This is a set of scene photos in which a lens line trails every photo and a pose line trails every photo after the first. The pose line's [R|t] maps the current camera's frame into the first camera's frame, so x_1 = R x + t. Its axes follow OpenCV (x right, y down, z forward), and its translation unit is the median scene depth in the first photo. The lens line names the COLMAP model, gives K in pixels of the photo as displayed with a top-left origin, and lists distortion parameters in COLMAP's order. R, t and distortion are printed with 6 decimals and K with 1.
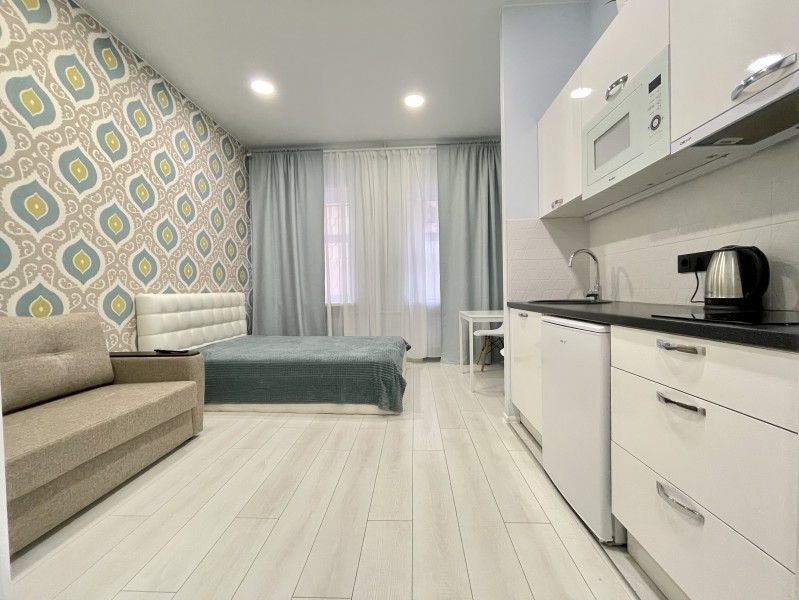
lens RADIAL K [[321.8, 0, 399.5], [0, 321.8, 300.0], [0, 0, 1]] dist [-0.001366, -0.000338]
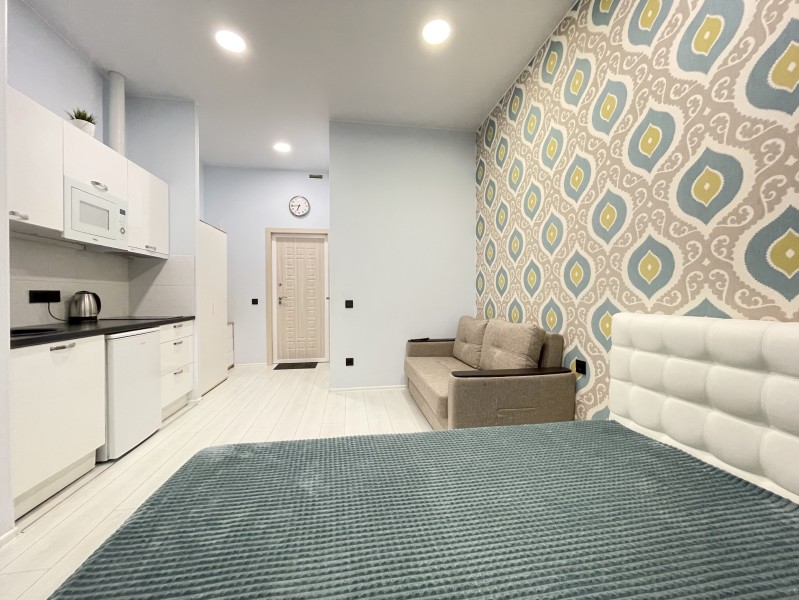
lens RADIAL K [[320.5, 0, 398.7], [0, 320.5, 298.8], [0, 0, 1]] dist [-0.001796, -0.000574]
pose [[-0.977198, 0.066603, -0.201615, -0.168934], [0.058875, 0.997291, 0.044094, -0.074570], [0.204005, 0.031218, -0.978472, 1.133562]]
